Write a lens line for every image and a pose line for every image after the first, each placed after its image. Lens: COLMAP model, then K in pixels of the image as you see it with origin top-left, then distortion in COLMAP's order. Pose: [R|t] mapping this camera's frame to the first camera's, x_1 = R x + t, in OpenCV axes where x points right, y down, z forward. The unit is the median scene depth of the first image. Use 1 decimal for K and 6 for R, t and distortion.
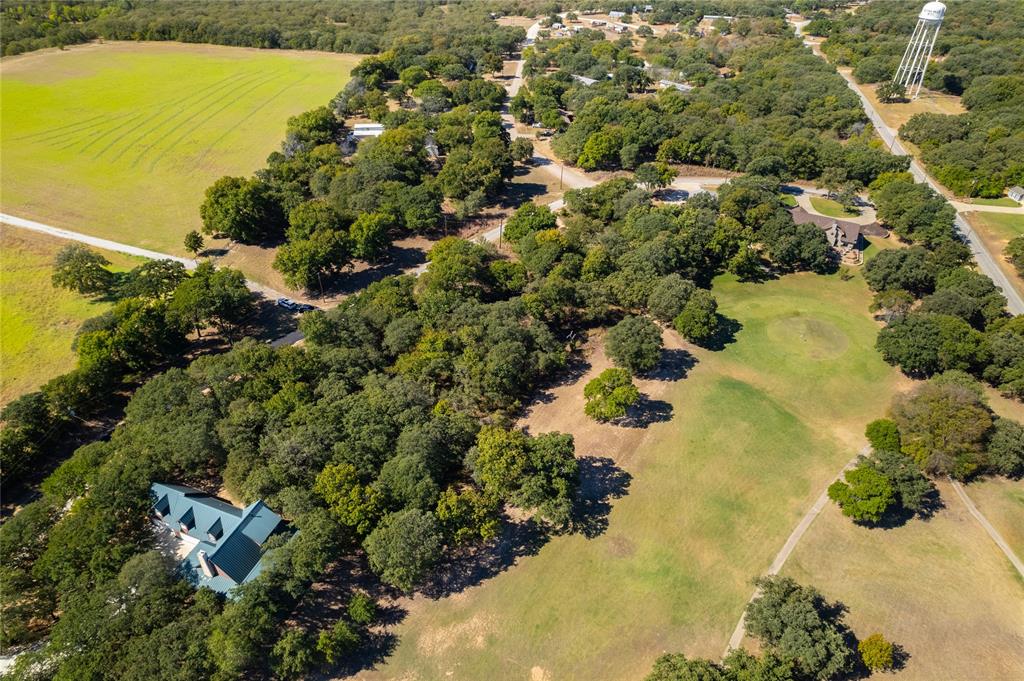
lens RADIAL K [[658.7, 0, 514.2], [0, 658.7, 340.6], [0, 0, 1]] dist [-0.083256, 0.072043]
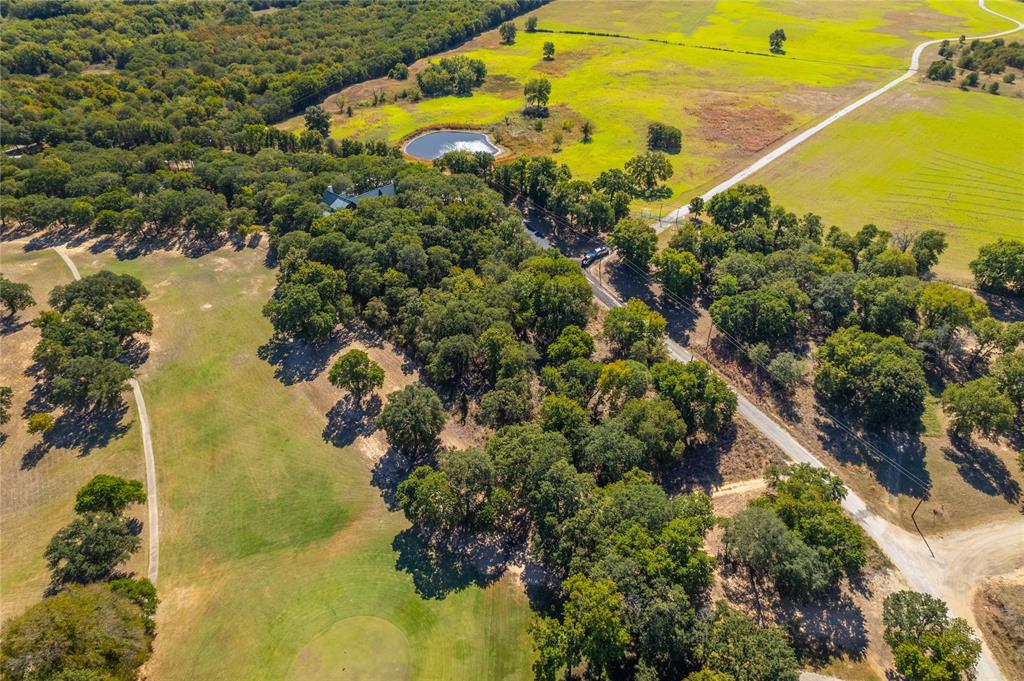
lens RADIAL K [[658.7, 0, 514.2], [0, 658.7, 340.6], [0, 0, 1]] dist [-0.083256, 0.072043]
pose [[-0.341171, 0.531730, -0.775155, 0.774561], [-0.583005, 0.527170, 0.618220, -0.676549], [0.737365, 0.662839, 0.130146, 0.949426]]
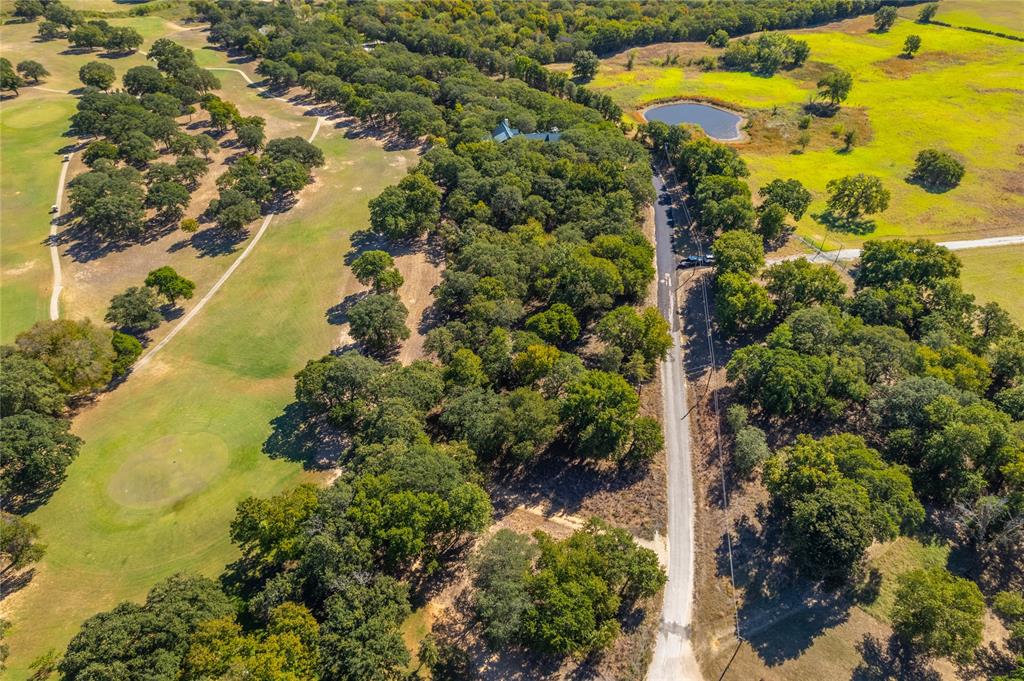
lens RADIAL K [[658.7, 0, 514.2], [0, 658.7, 340.6], [0, 0, 1]] dist [-0.083256, 0.072043]
pose [[-0.844524, 0.312851, -0.434630, 0.450658], [-0.347840, 0.296624, 0.889394, -0.925126], [0.407169, 0.902296, -0.141684, 1.279291]]
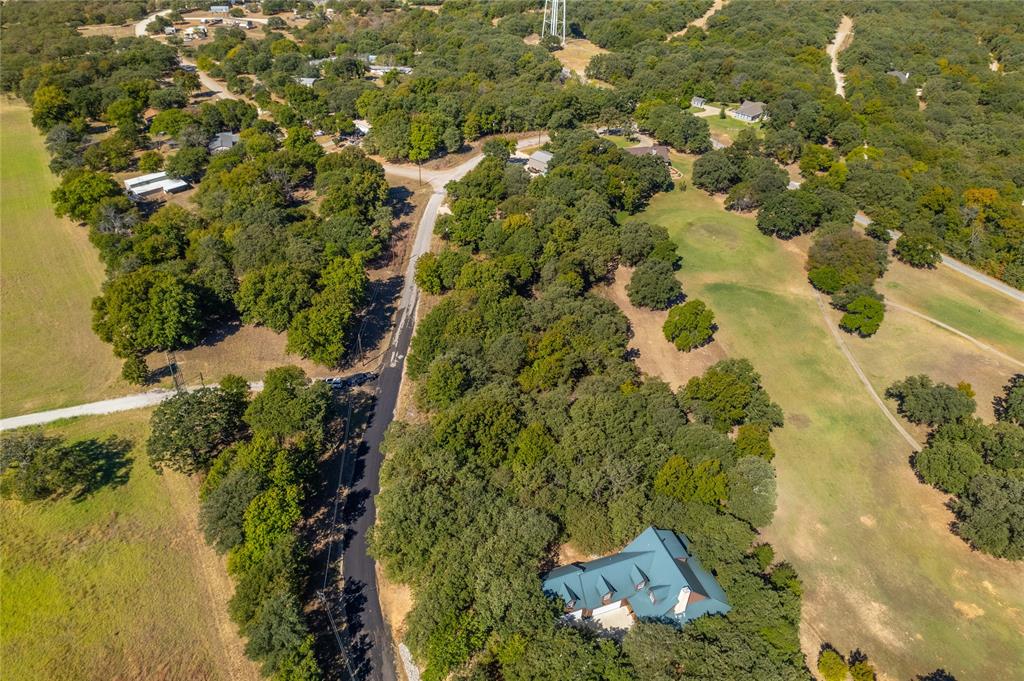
lens RADIAL K [[658.7, 0, 514.2], [0, 658.7, 340.6], [0, 0, 1]] dist [-0.083256, 0.072043]
pose [[0.762103, -0.381067, 0.523437, -0.665500], [0.366231, 0.920406, 0.136846, -0.155012], [-0.533923, 0.087409, 0.841003, 0.177710]]
